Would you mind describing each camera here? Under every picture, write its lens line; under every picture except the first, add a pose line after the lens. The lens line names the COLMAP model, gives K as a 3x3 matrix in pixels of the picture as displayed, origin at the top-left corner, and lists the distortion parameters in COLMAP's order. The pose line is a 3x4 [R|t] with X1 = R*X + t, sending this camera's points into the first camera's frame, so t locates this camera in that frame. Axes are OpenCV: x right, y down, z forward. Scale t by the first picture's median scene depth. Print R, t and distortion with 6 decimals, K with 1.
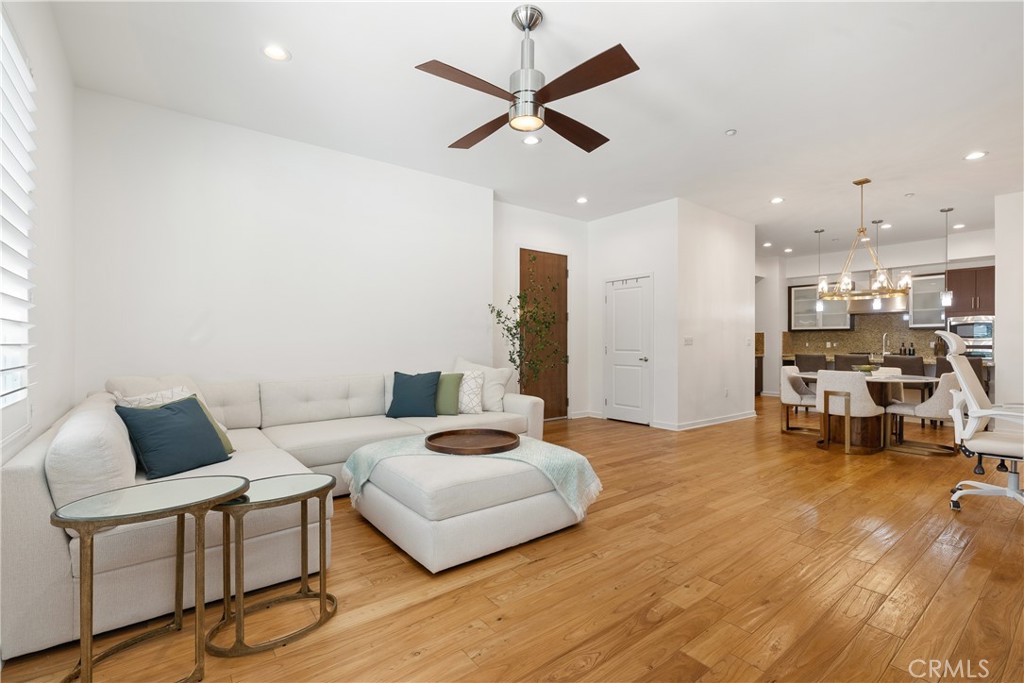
lens RADIAL K [[456.4, 0, 509.2], [0, 456.4, 346.5], [0, 0, 1]] dist [-0.000045, 0.000305]
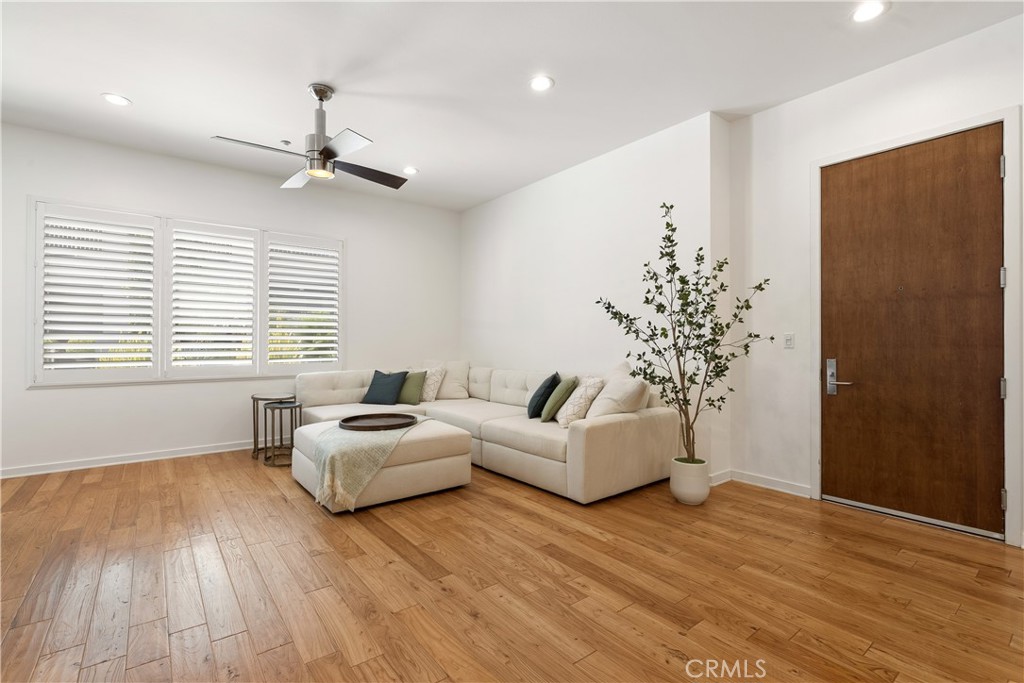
lens RADIAL K [[469.7, 0, 508.2], [0, 469.7, 341.7], [0, 0, 1]] dist [-0.003673, 0.000380]
pose [[0.010203, -0.002576, -0.999945, 0.438584], [-0.012969, 0.999912, -0.002708, -0.004487], [0.999864, 0.012996, 0.010169, 0.489575]]
